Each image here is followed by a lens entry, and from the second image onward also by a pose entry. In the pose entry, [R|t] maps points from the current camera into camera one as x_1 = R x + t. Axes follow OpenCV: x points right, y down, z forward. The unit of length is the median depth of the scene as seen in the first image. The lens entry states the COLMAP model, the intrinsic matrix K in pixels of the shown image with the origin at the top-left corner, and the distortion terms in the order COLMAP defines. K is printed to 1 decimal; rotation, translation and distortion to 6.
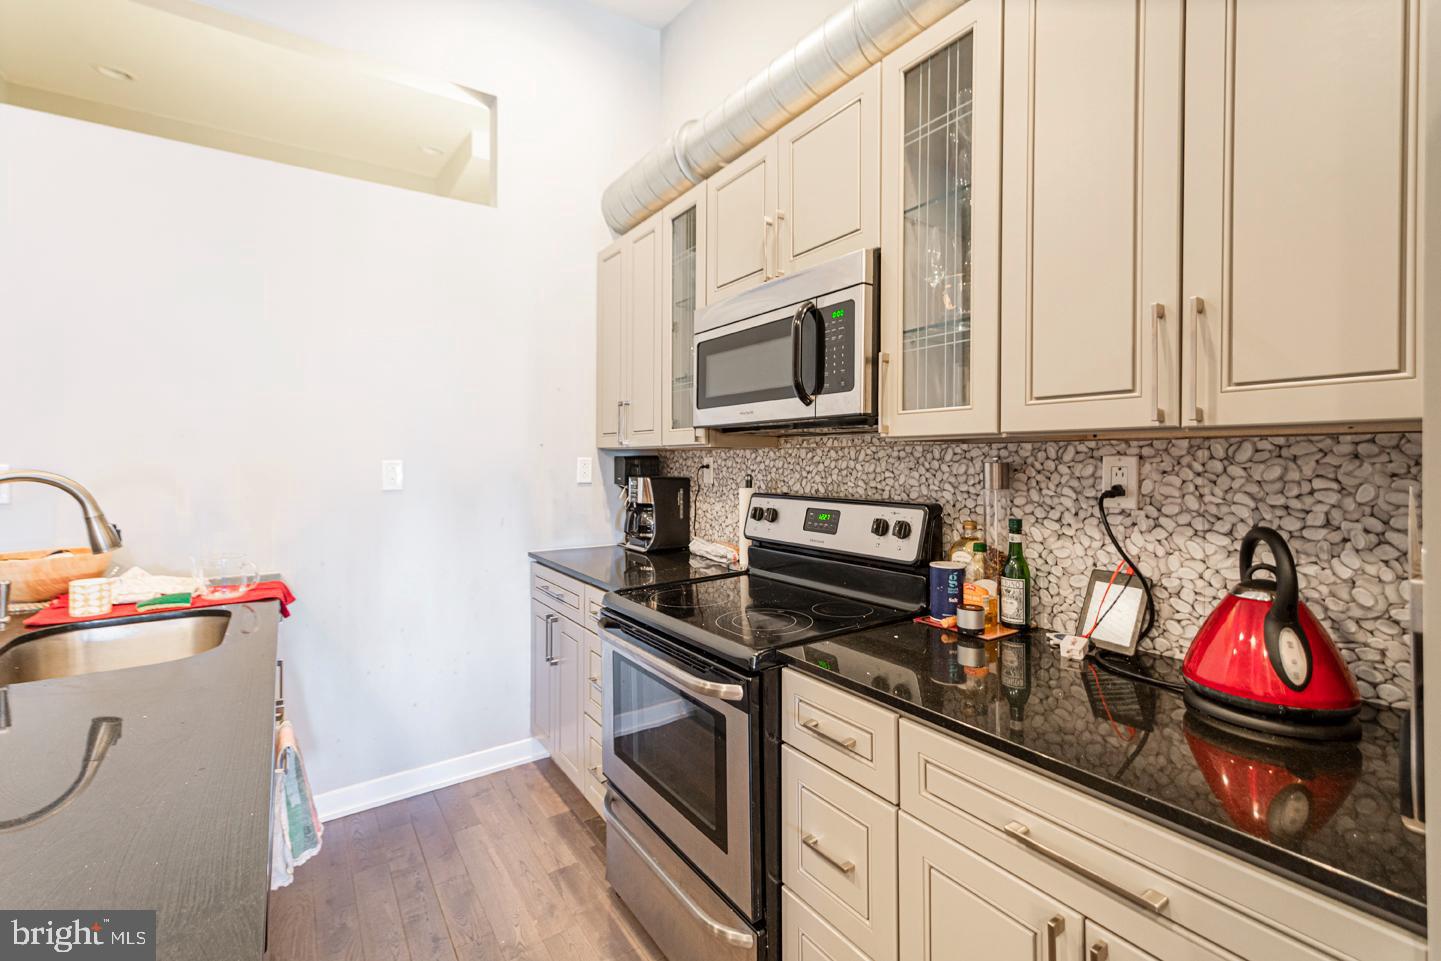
lens RADIAL K [[656.6, 0, 718.8], [0, 656.6, 476.6], [0, 0, 1]] dist [-0.002431, -0.000145]
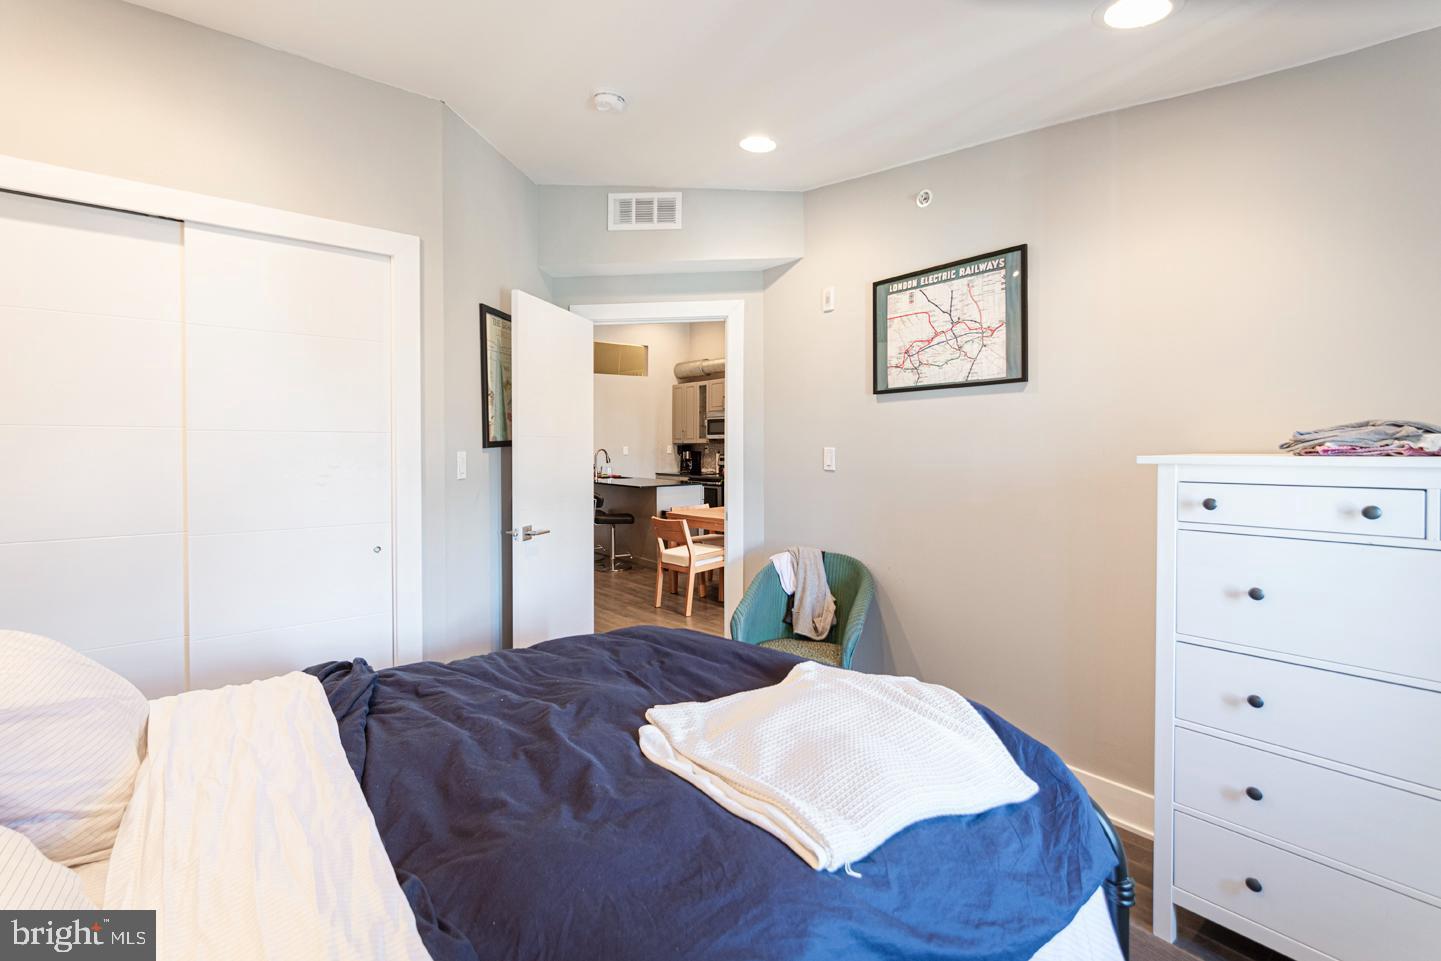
lens RADIAL K [[656.6, 0, 719.1], [0, 656.6, 471.7], [0, 0, 1]] dist [-0.002431, -0.000145]
pose [[0.995594, -0.004509, 0.093656, -0.284336], [0.002361, 0.999732, 0.023032, 0.029270], [-0.093735, -0.022709, 0.995338, -2.581239]]
